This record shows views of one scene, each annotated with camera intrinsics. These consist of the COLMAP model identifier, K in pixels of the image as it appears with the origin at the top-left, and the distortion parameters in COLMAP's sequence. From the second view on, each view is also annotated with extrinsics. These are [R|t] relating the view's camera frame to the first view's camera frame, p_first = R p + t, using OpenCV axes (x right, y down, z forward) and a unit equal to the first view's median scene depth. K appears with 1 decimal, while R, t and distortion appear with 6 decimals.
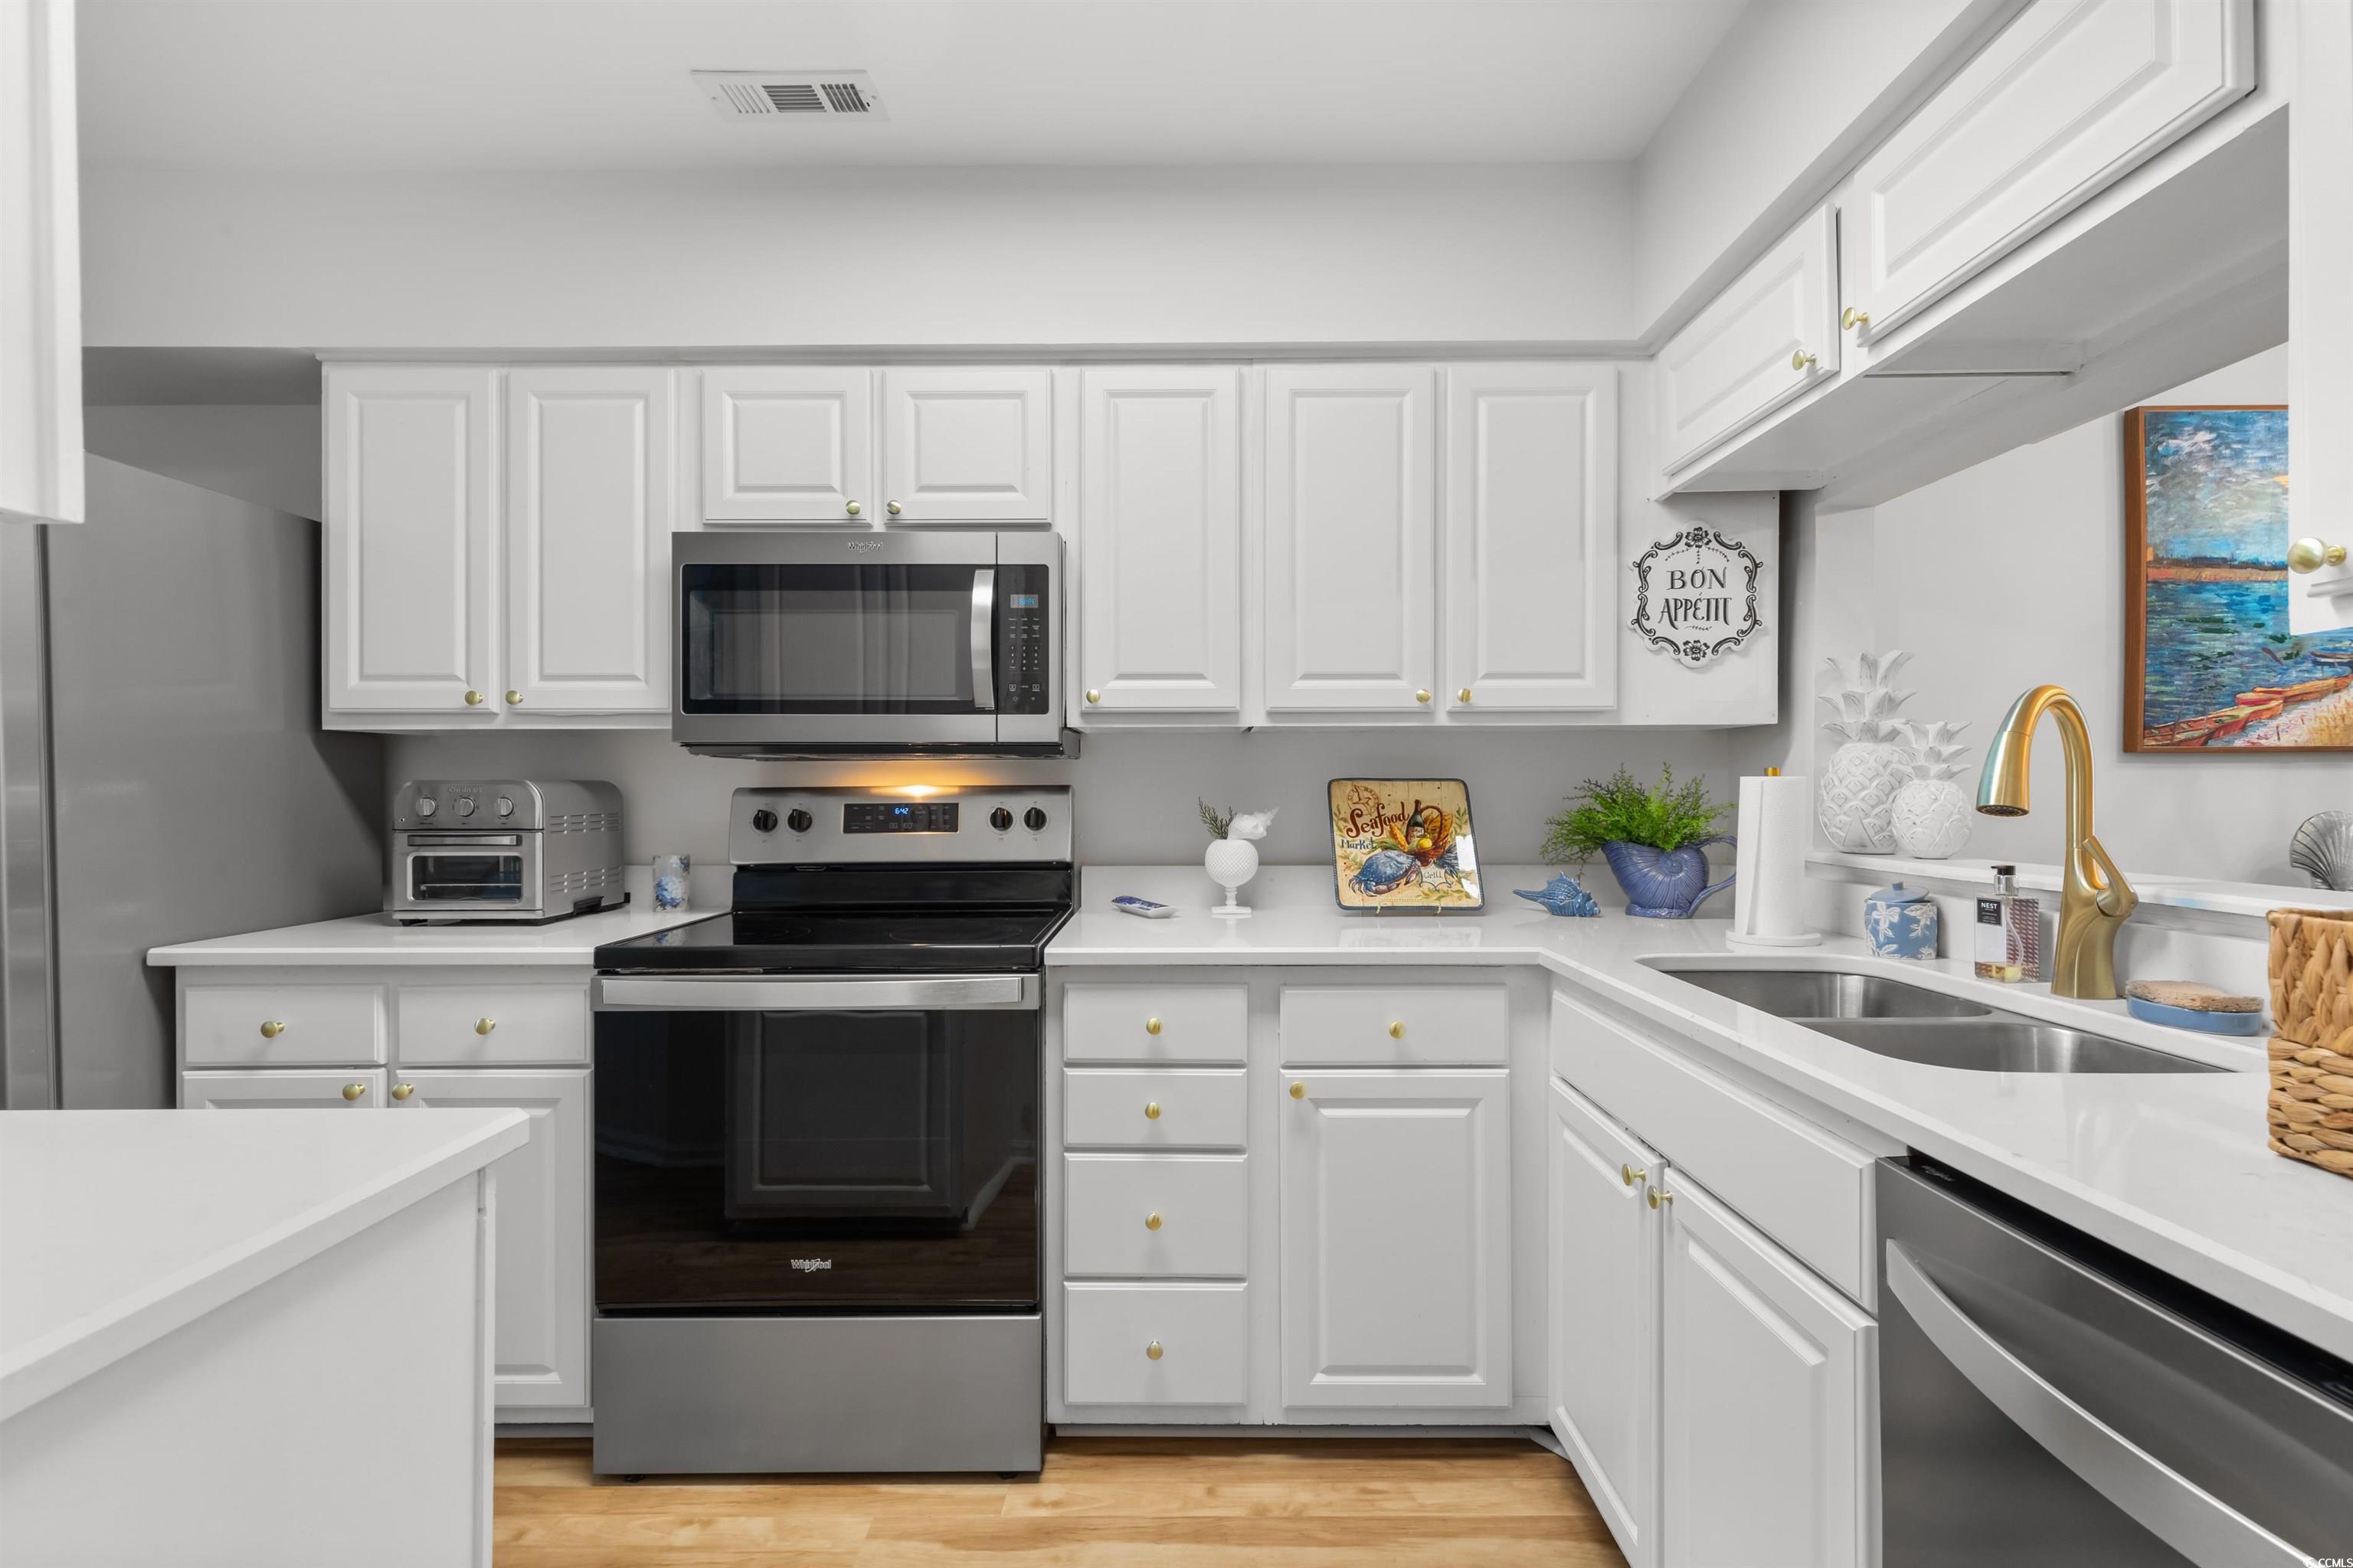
lens RADIAL K [[1066.9, 0, 1176.5], [0, 1066.9, 784.0], [0, 0, 1]] dist [0.003994, -0.000080]
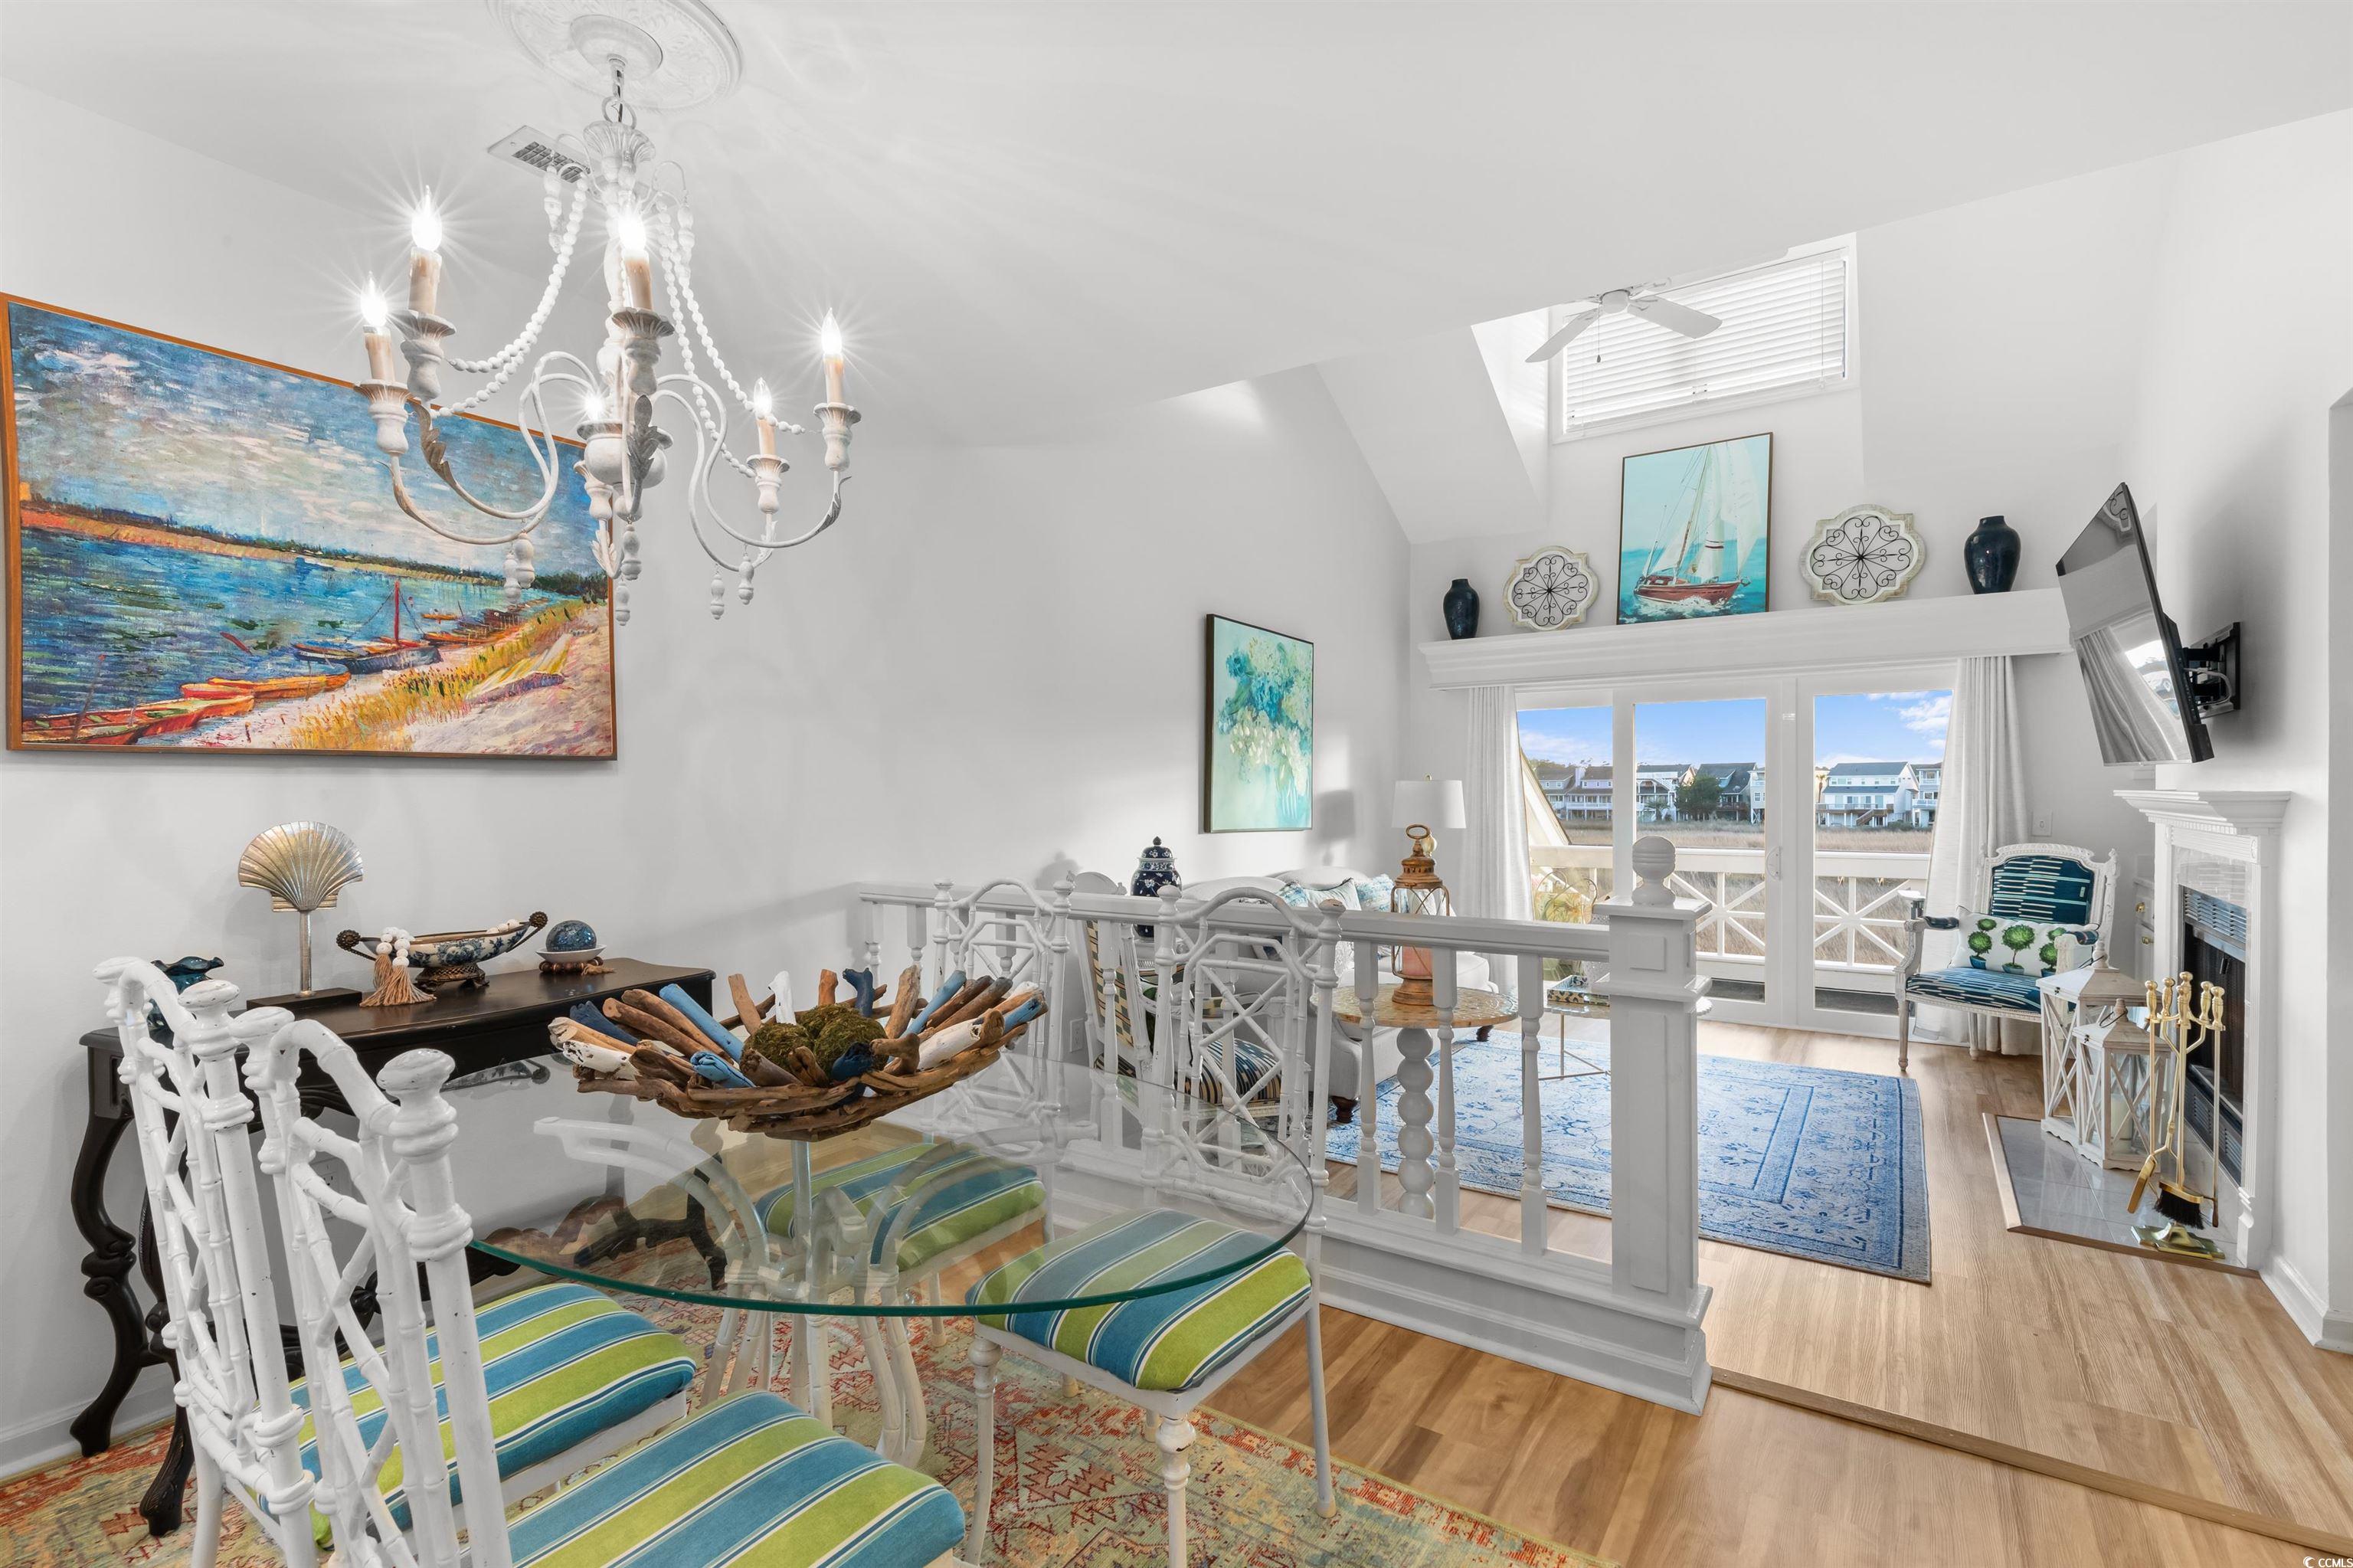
lens RADIAL K [[1067.8, 0, 1176.3], [0, 1067.8, 806.5], [0, 0, 1]] dist [0.003651, 0.000265]
pose [[0.557008, -0.013994, 0.830389, 0.726508], [0.002930, 0.999885, 0.014885, 0.001588], [-0.830502, -0.005858, 0.556985, -0.114297]]
